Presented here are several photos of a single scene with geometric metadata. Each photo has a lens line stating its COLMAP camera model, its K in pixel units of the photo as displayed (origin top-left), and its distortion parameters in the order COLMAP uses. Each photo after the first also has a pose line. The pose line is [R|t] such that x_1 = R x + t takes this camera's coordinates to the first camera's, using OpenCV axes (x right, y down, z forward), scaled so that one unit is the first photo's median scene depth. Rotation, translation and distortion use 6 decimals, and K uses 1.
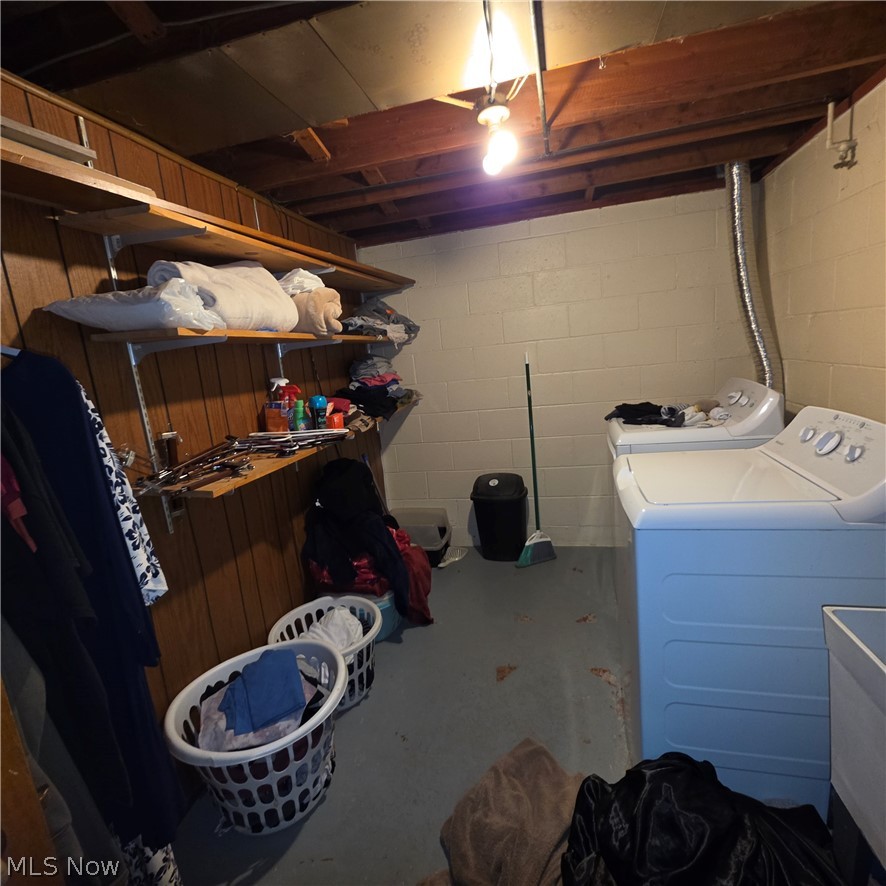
lens RADIAL K [[473.4, 0, 444.5], [0, 473.4, 444.7], [0, 0, 1]] dist [-0.000348, 0.000254]
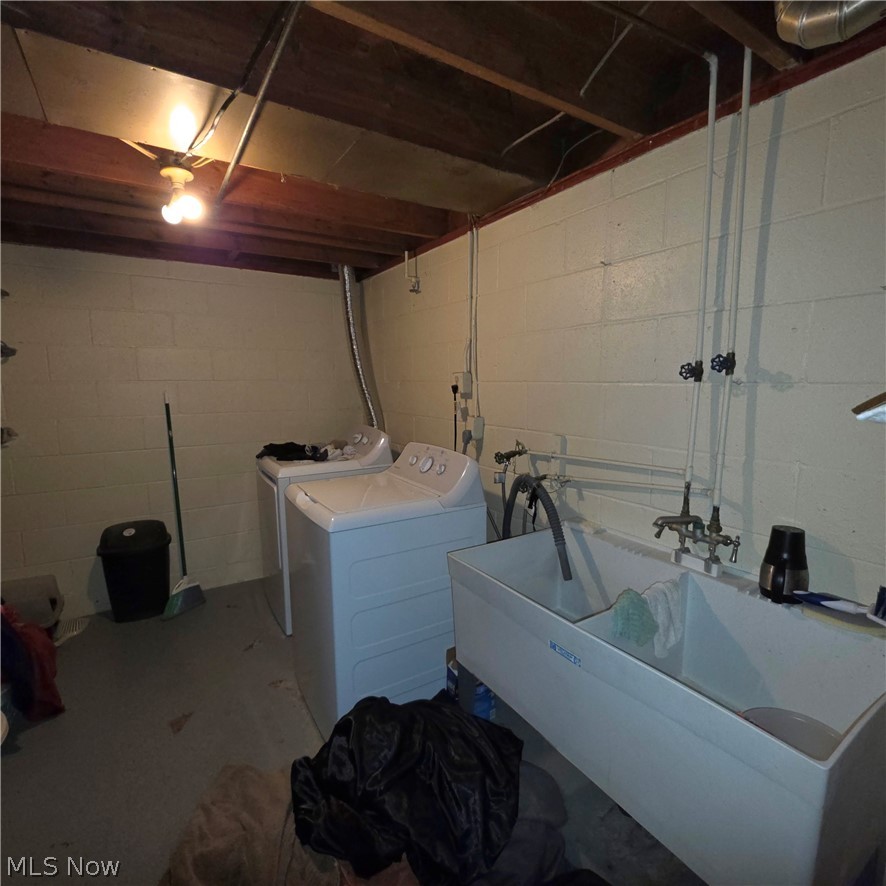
lens RADIAL K [[473.4, 0, 444.5], [0, 473.4, 444.7], [0, 0, 1]] dist [-0.000348, 0.000254]
pose [[0.692649, -0.001909, 0.721272, -0.168148], [0.072405, 0.995129, -0.066898, 0.023832], [-0.717632, 0.098561, 0.689413, -0.081982]]
